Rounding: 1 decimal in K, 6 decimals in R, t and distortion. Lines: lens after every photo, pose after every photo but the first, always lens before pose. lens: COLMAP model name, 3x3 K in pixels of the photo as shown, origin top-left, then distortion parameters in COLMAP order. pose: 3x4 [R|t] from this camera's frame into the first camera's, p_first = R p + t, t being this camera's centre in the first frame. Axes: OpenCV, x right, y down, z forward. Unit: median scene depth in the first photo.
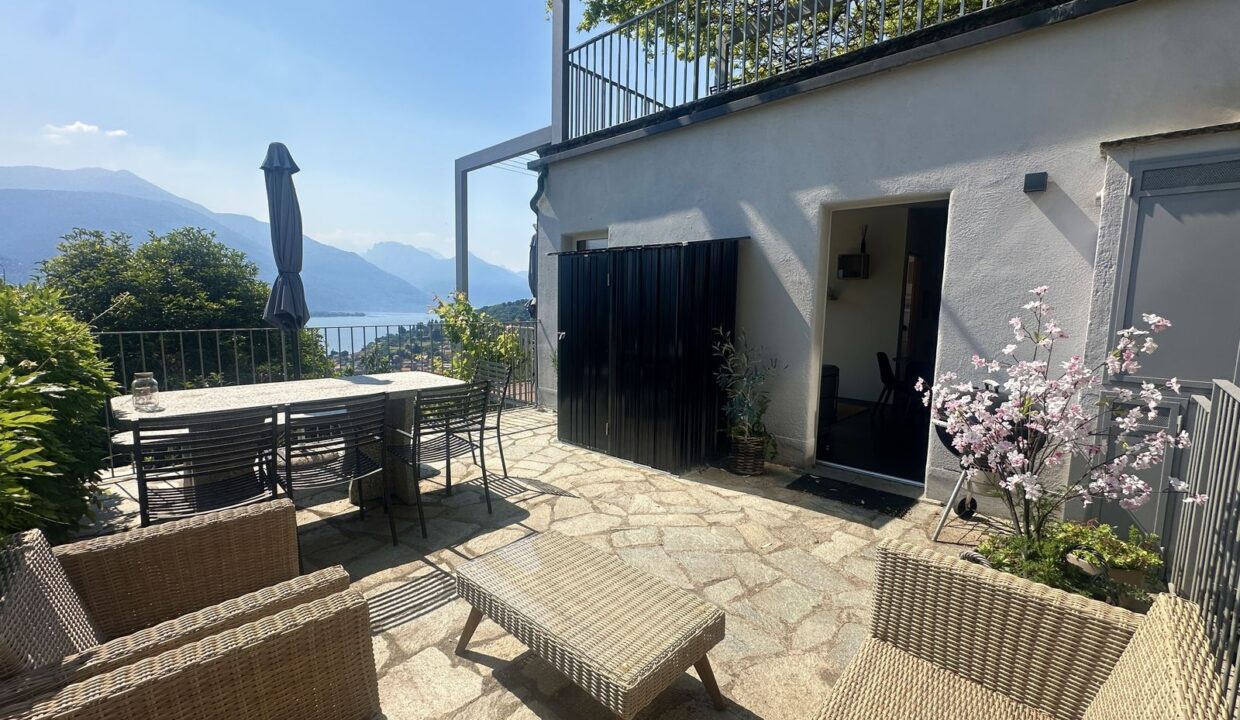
lens RADIAL K [[516.4, 0, 616.3], [0, 516.4, 363.4], [0, 0, 1]] dist [-0.006052, 0.000990]
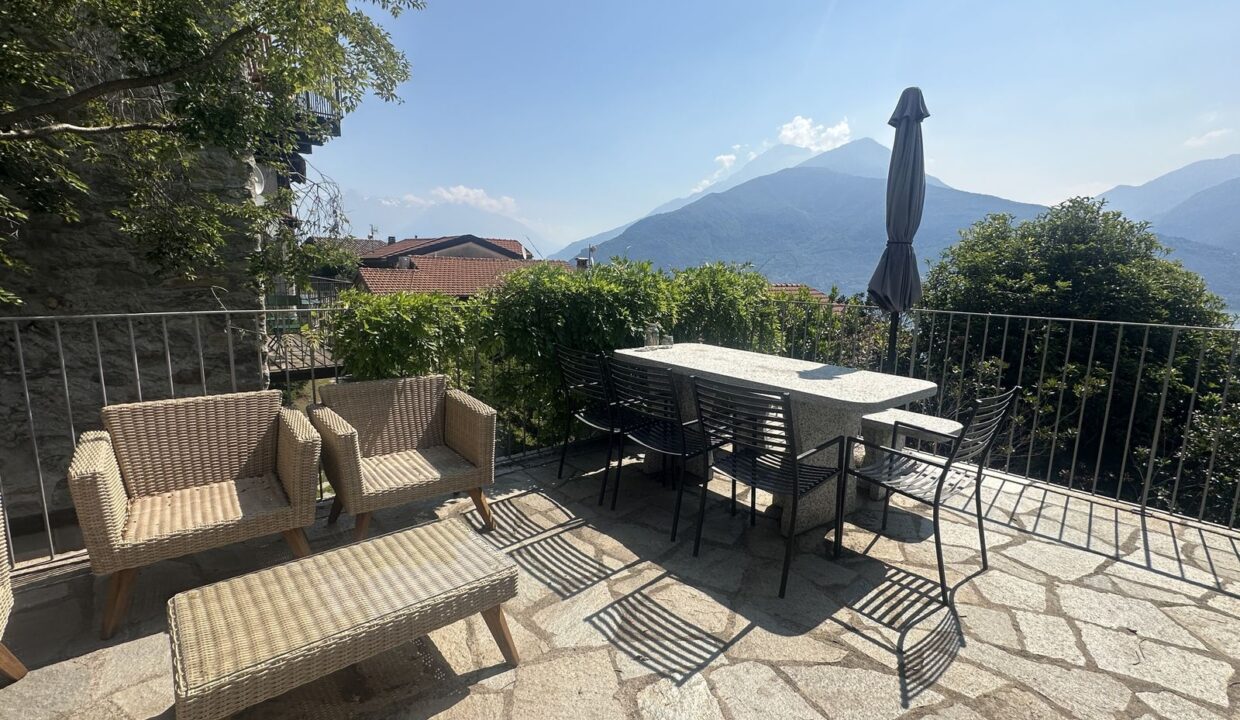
lens RADIAL K [[556.3, 0, 626.7], [0, 556.3, 356.6], [0, 0, 1]] dist [-0.000684, 0.000297]
pose [[-0.105005, 0.136531, -0.985055, 0.380508], [-0.143342, 0.978109, 0.150848, -0.074587], [0.984087, 0.157040, -0.083135, 0.732850]]
